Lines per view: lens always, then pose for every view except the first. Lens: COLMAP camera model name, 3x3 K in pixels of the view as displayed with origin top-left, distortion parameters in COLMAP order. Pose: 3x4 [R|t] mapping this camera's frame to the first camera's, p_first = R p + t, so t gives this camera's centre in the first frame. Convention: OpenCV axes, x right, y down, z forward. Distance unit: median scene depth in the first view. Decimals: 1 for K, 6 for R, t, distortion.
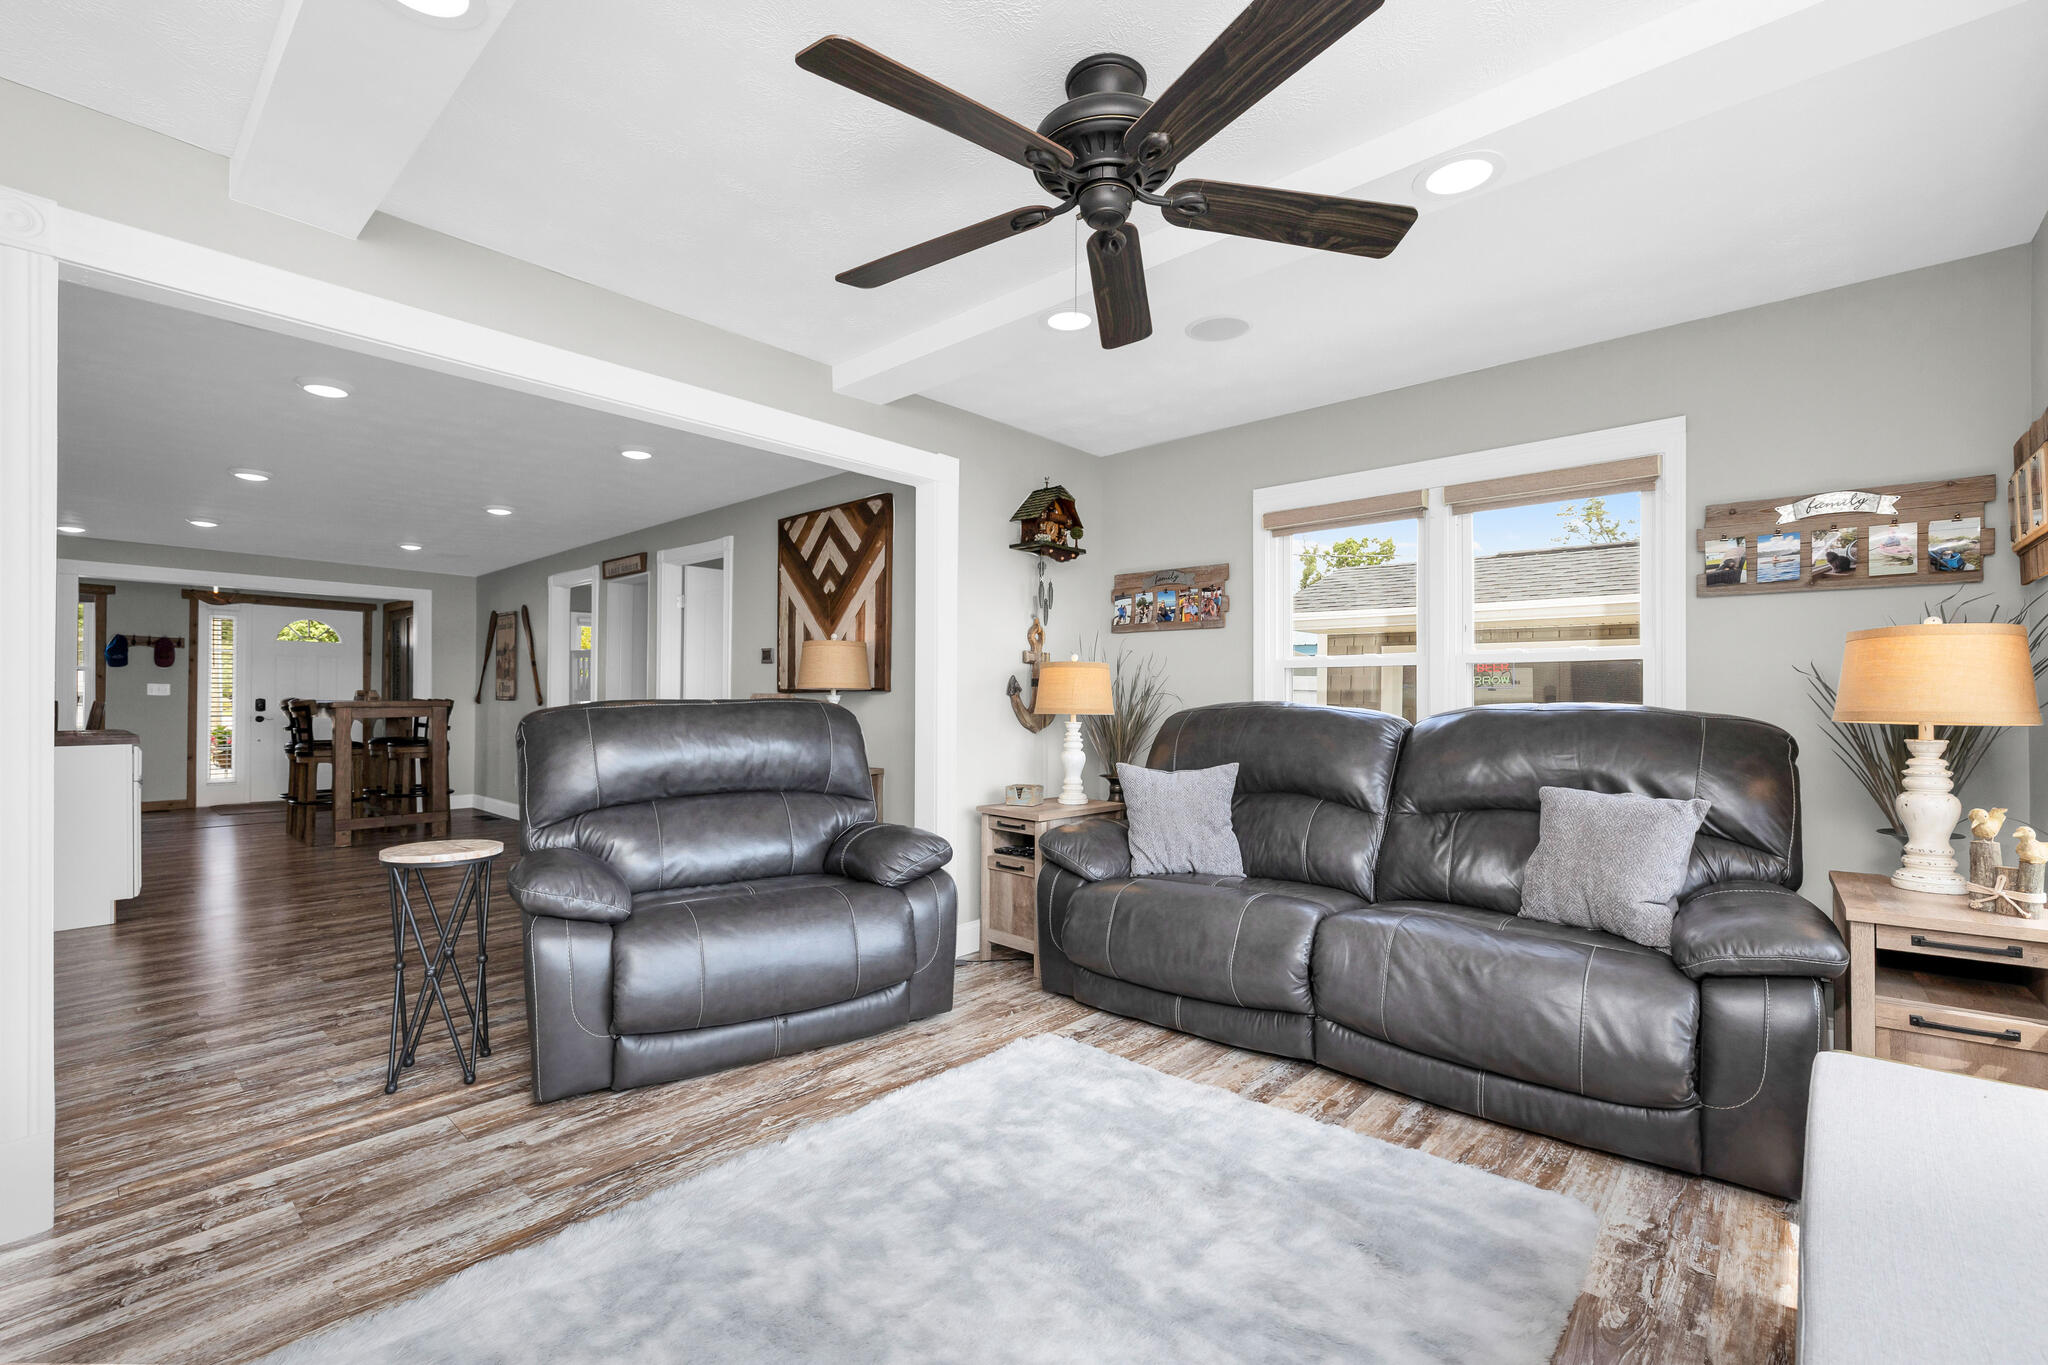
lens RADIAL K [[882.0, 0, 1024.4], [0, 882.0, 687.6], [0, 0, 1]] dist [0.000656, 0.000090]
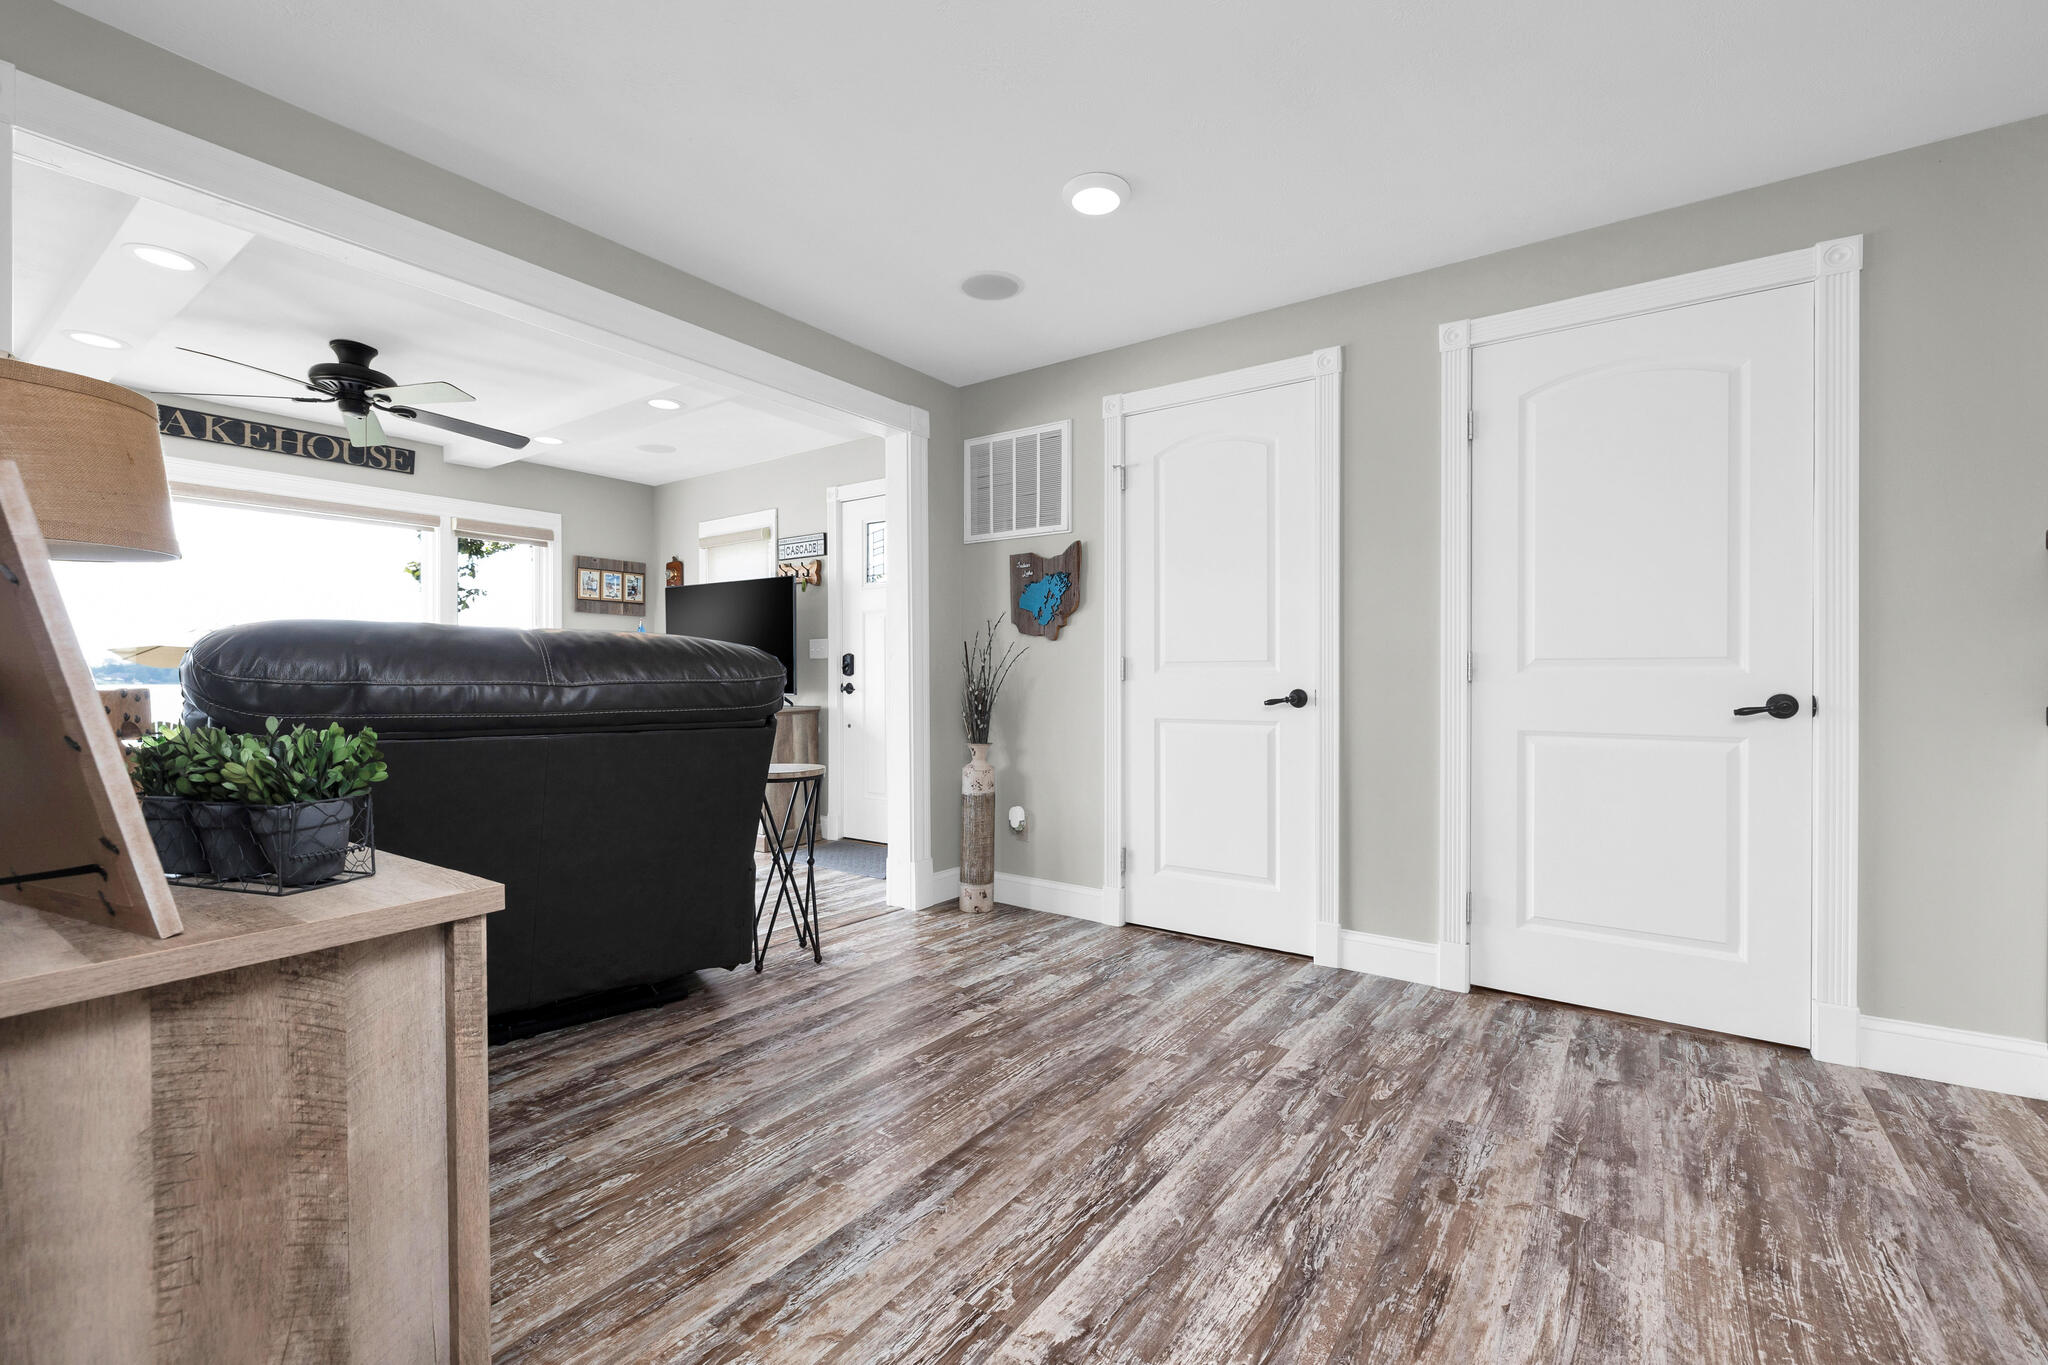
lens RADIAL K [[882.0, 0, 1024.4], [0, 882.0, 687.6], [0, 0, 1]] dist [0.000656, 0.000090]
pose [[-0.992807, -0.002695, -0.119698, -0.639587], [-0.002535, 0.999996, -0.001496, 0.060702], [0.119701, -0.001182, -0.992809, 1.664586]]
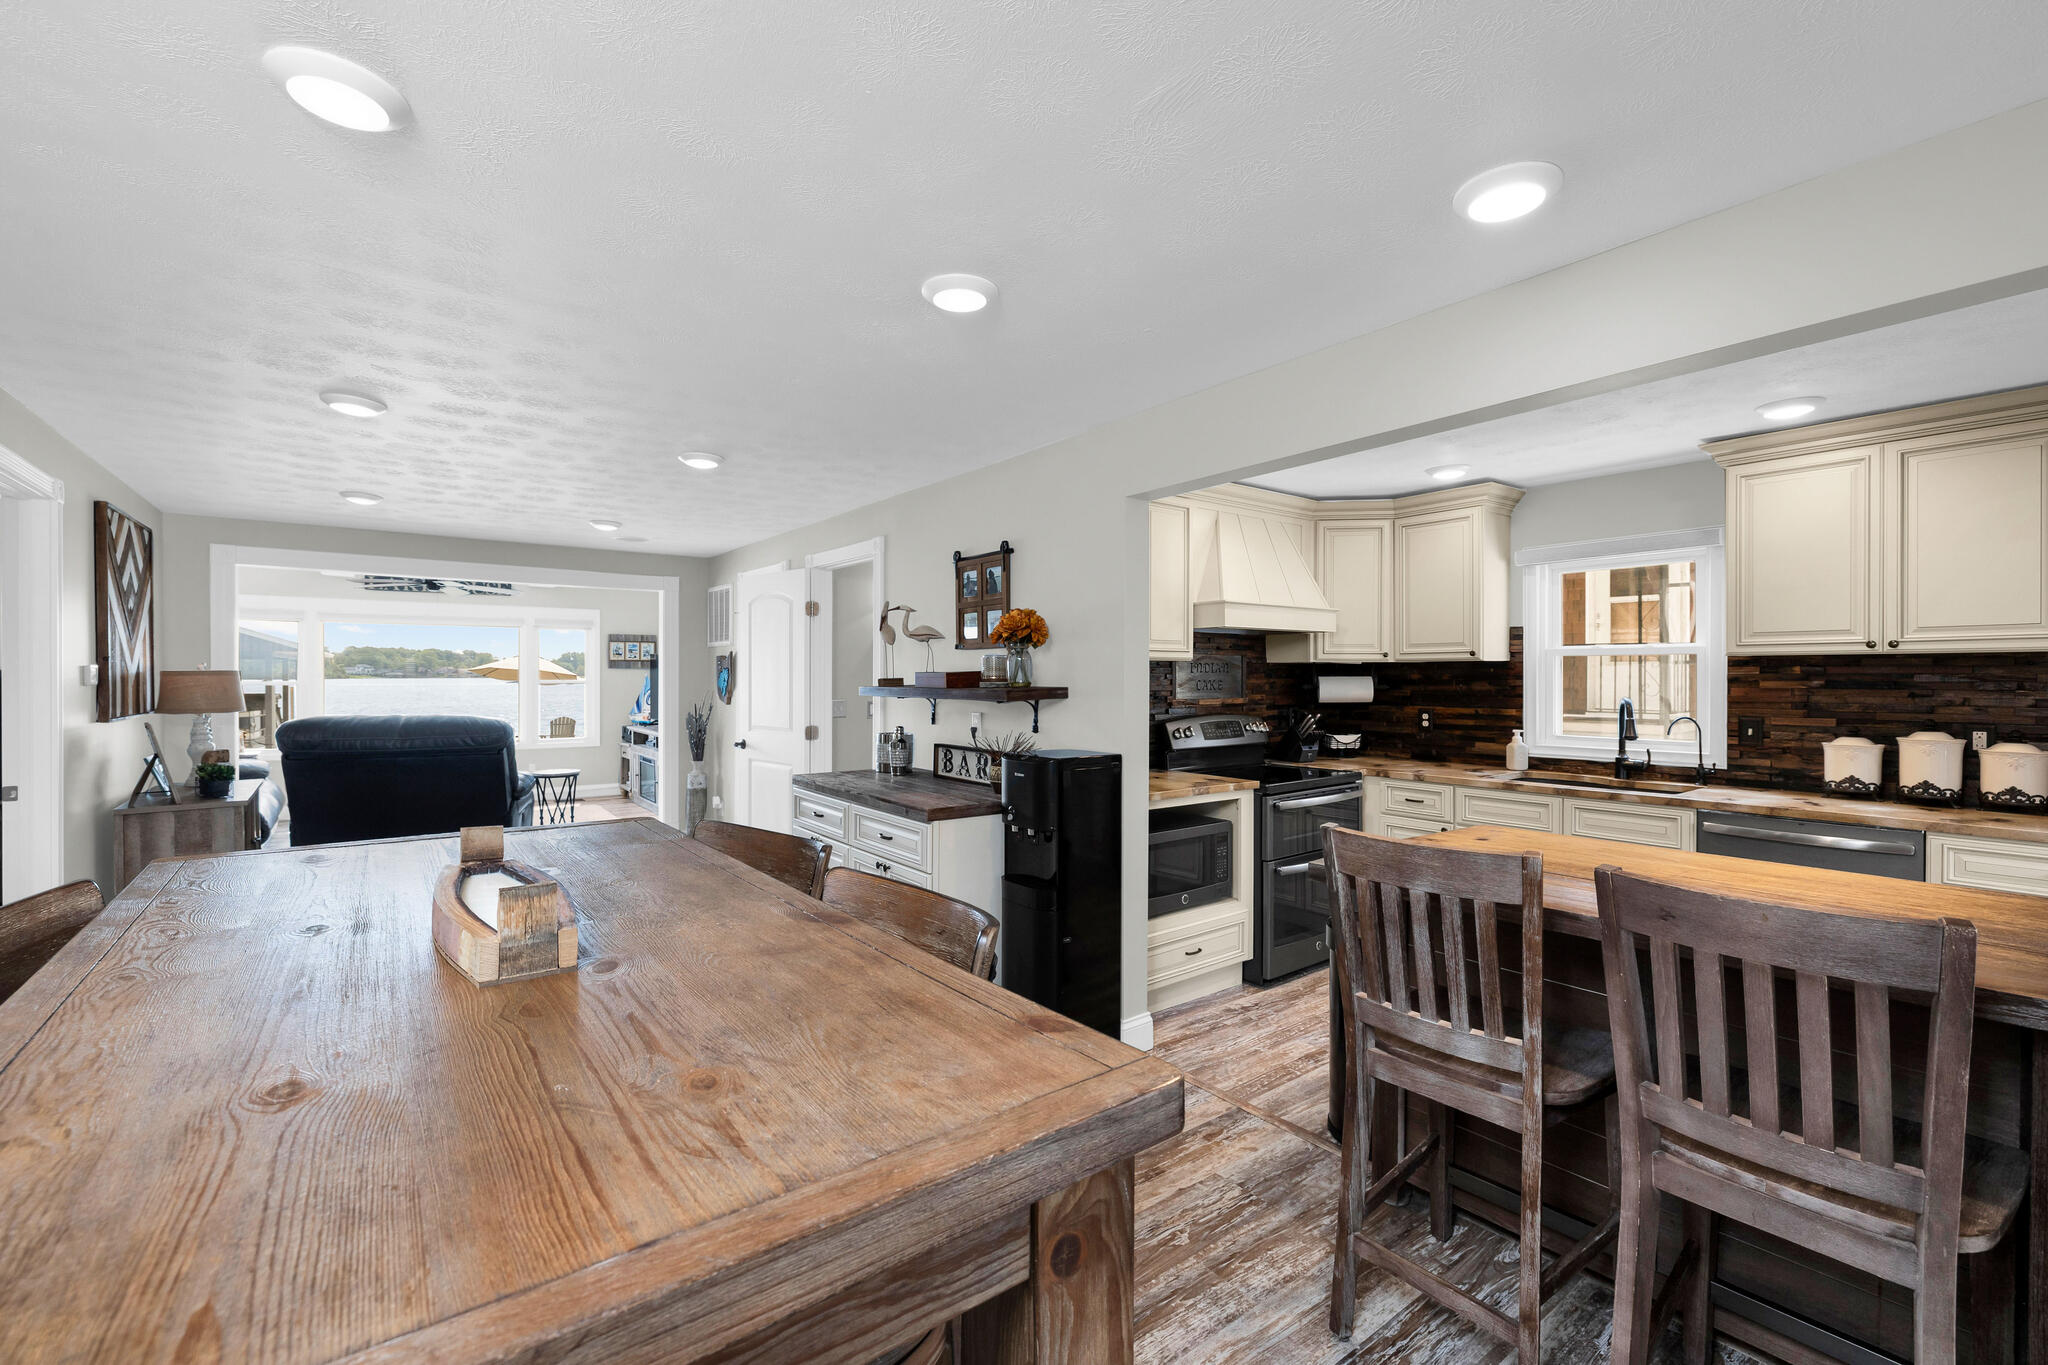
lens RADIAL K [[863.2, 0, 1027.8], [0, 863.2, 680.5], [0, 0, 1]] dist [-0.000566, 0.000171]
pose [[-0.983383, -0.006616, 0.181425, -1.809362], [-0.006585, 0.999978, 0.000773, -0.055379], [-0.181426, -0.000434, -0.983405, 2.375164]]
